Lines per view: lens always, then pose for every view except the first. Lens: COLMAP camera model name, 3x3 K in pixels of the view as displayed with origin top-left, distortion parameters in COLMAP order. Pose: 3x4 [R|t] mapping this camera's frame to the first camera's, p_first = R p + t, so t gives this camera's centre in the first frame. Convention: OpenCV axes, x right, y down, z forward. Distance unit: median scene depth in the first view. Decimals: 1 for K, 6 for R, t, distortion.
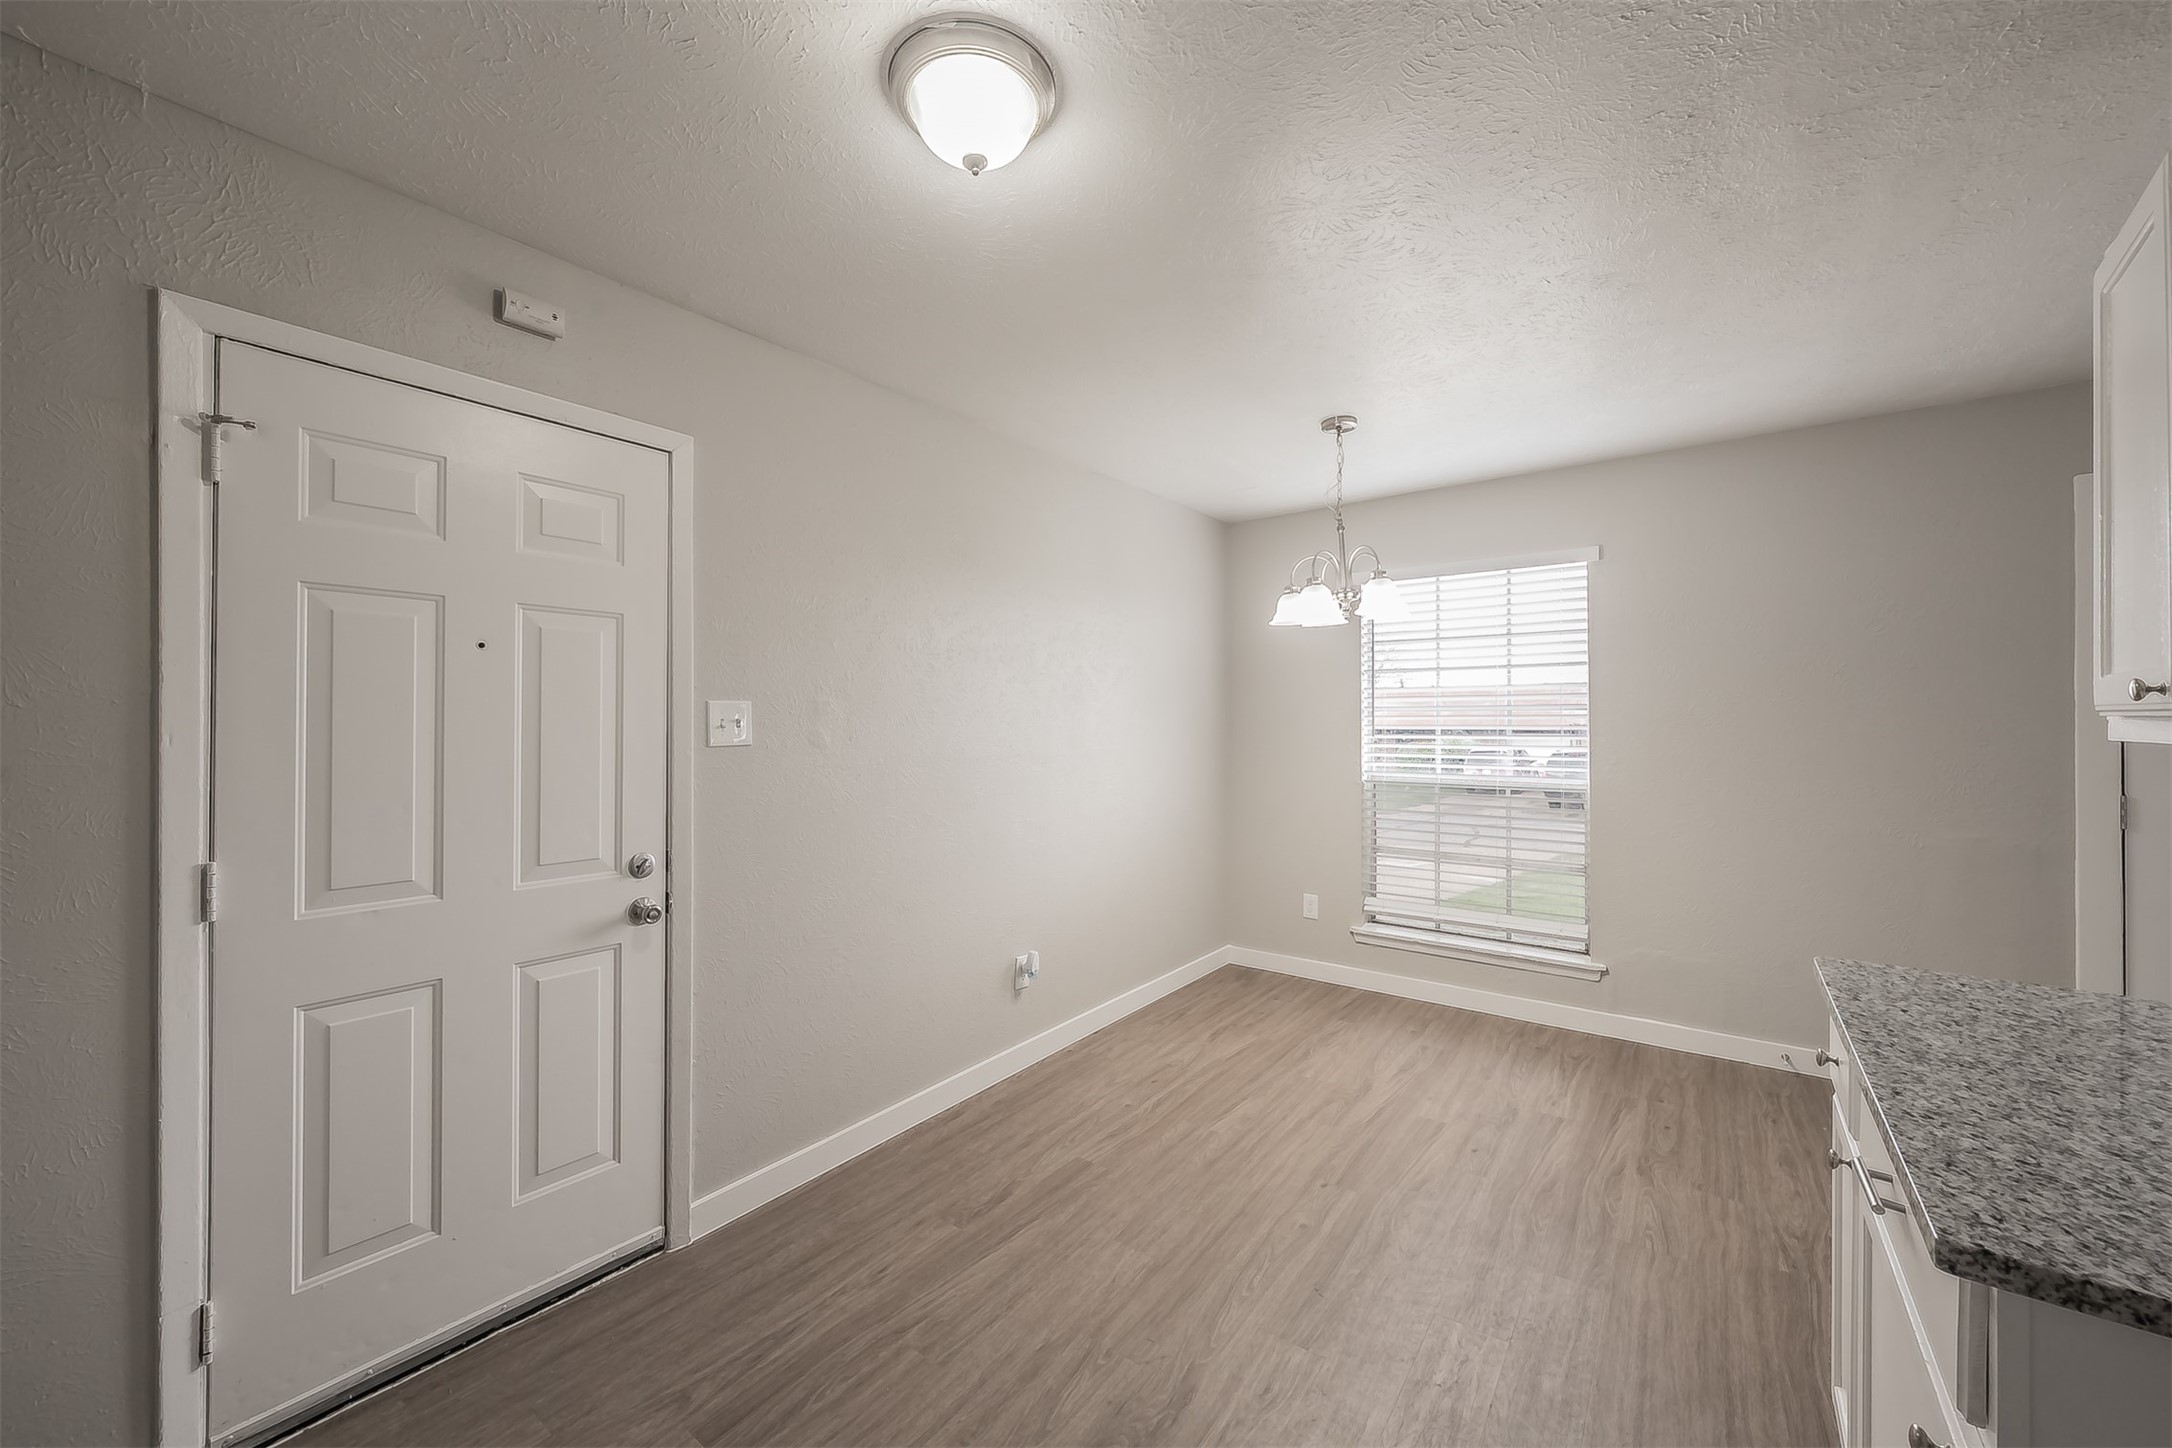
lens RADIAL K [[807.8, 0, 1086.0], [0, 807.8, 724.0], [0, 0, 1]] dist [0.000202, -0.000039]
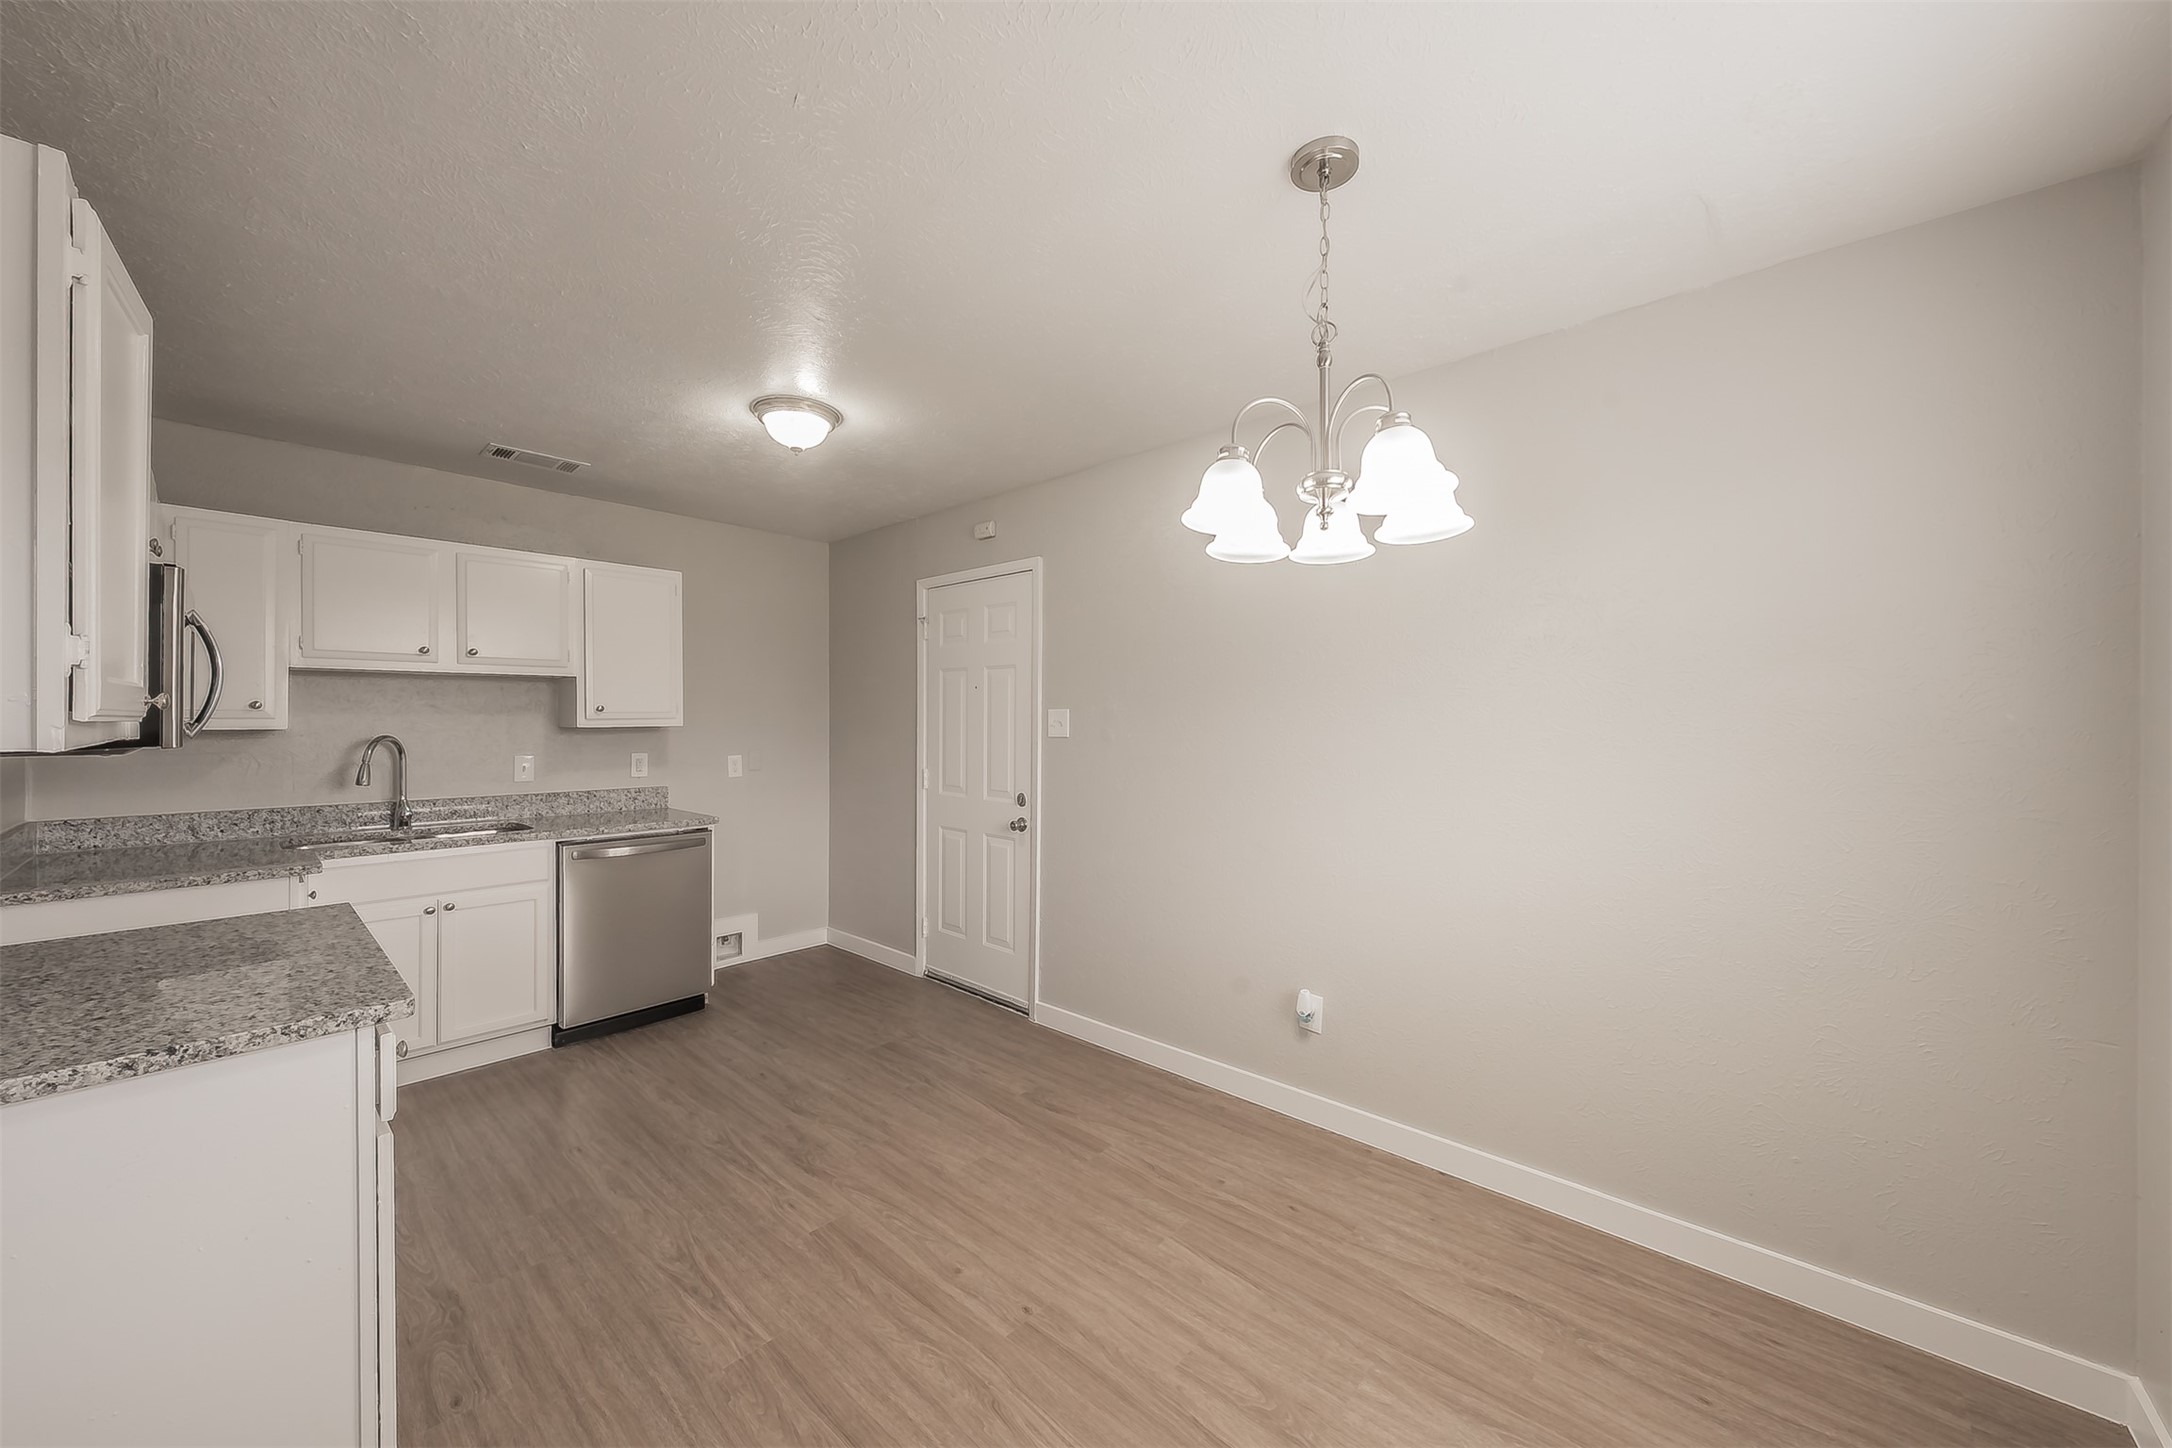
lens RADIAL K [[780.0, 0, 1089.0], [0, 780.0, 731.0], [0, 0, 1]] dist [0.000306, -0.000022]
pose [[-0.075904, 0.017357, -0.996964, 1.103628], [-0.007883, 0.999807, 0.018007, -0.013821], [0.997084, 0.009225, -0.075753, 1.174777]]
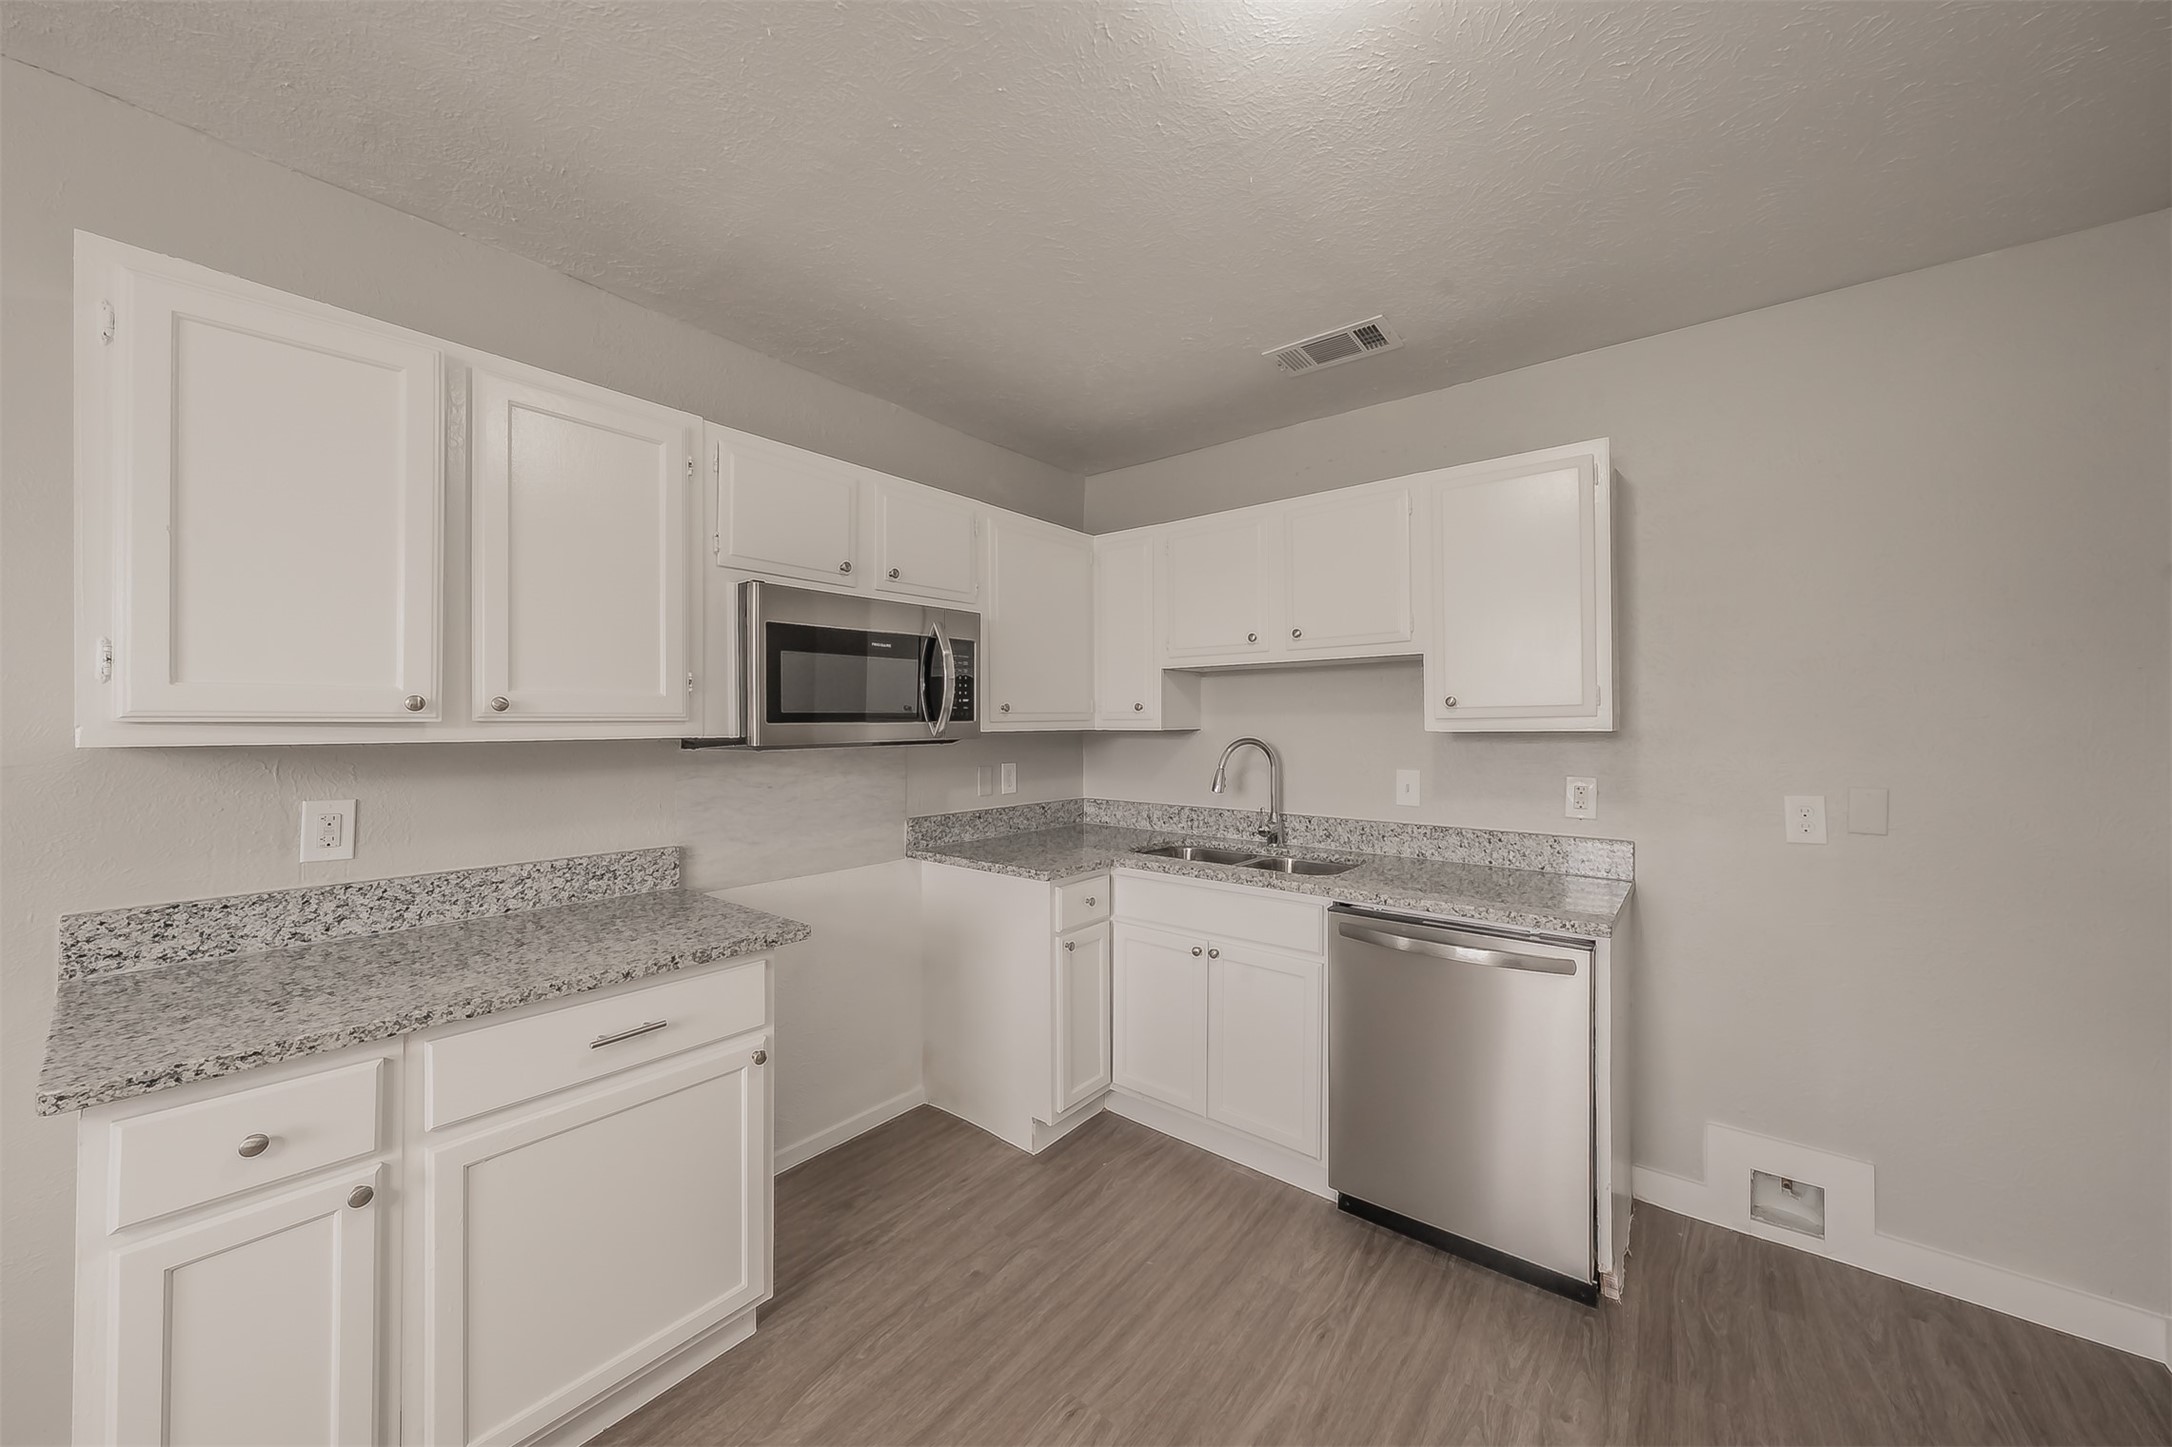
lens RADIAL K [[773.0, 0, 1092.1], [0, 773.0, 717.4], [0, 0, 1]] dist [0.001242, 0.000257]
pose [[-0.999818, 0.003868, 0.018686, 0.037654], [0.003850, 0.999992, -0.001012, -0.003699], [-0.018689, -0.000940, -0.999825, 1.053511]]
